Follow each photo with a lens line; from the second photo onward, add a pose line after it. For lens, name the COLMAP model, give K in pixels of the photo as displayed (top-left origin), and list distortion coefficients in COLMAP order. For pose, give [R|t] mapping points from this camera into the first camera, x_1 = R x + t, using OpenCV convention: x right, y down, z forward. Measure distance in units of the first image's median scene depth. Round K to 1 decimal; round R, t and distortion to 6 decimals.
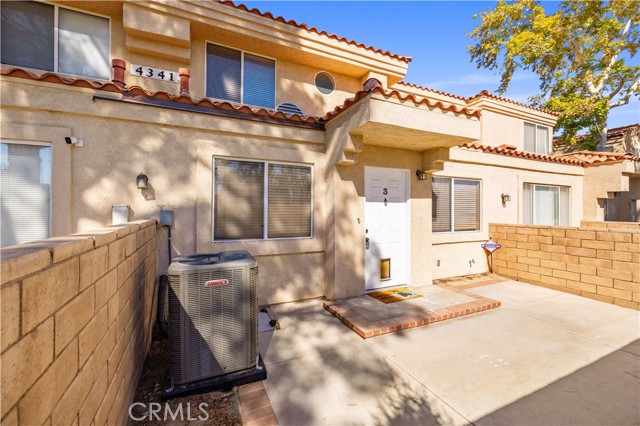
lens RADIAL K [[268.2, 0, 323.1], [0, 268.2, 213.3], [0, 0, 1]] dist [-0.000291, -0.000364]
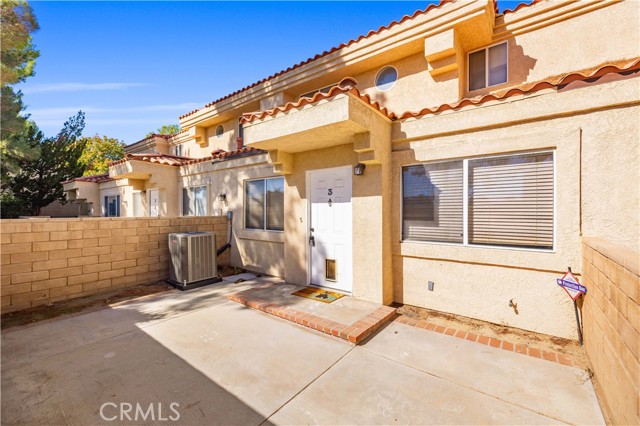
lens RADIAL K [[268.2, 0, 319.9], [0, 268.2, 215.0], [0, 0, 1]] dist [-0.000291, -0.000364]
pose [[0.455451, 0.011972, -0.890180, 1.152607], [-0.007439, 0.999926, 0.009642, -0.004991], [0.890230, 0.002230, 0.455507, 0.534762]]
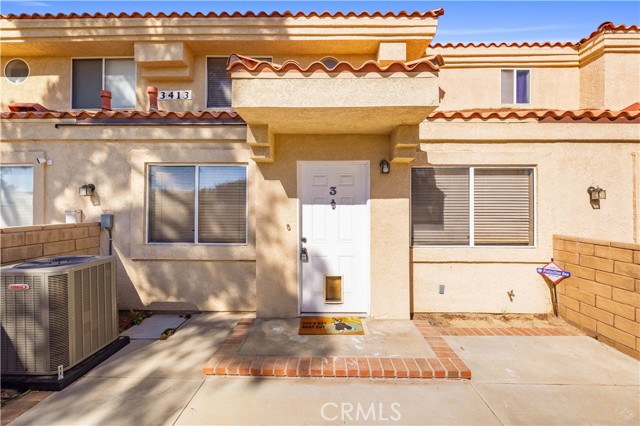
lens RADIAL K [[268.2, 0, 321.8], [0, 268.2, 210.5], [0, 0, 1]] dist [-0.000291, -0.000364]
pose [[0.898008, 0.003521, -0.439966, 0.572963], [-0.004981, 0.999985, -0.002164, -0.022665], [0.439951, 0.004135, 0.898012, 0.289079]]
